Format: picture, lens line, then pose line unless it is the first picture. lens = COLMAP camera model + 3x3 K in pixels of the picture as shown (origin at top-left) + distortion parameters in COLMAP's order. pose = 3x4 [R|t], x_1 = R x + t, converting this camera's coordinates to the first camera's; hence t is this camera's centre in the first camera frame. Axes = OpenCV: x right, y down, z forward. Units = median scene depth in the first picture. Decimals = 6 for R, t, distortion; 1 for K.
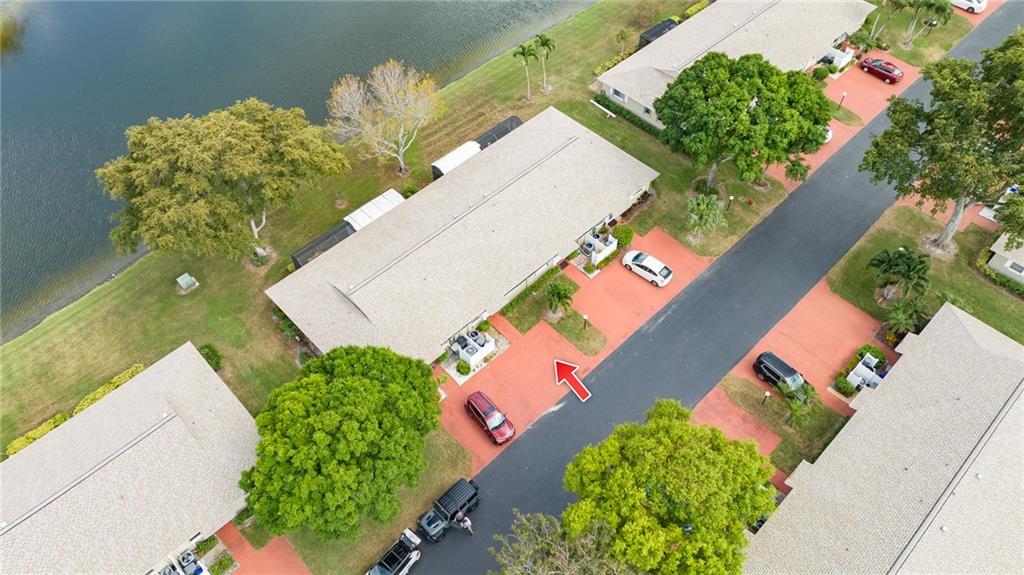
lens RADIAL K [[728.2, 0, 511.4], [0, 728.2, 288.4], [0, 0, 1]] dist [-0.034537, 0.015339]
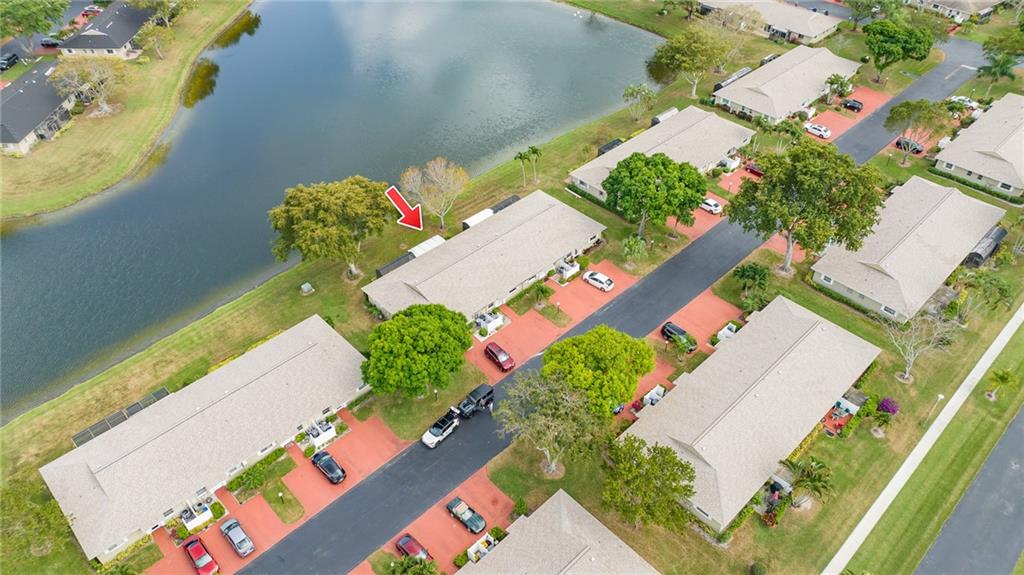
lens RADIAL K [[728.2, 0, 513.4], [0, 728.2, 286.5], [0, 0, 1]] dist [-0.034537, 0.015339]
pose [[0.999977, 0.005652, 0.003640, -0.004850], [-0.004847, 0.981341, -0.192214, 0.304328], [-0.004659, 0.192192, 0.981346, -0.585977]]
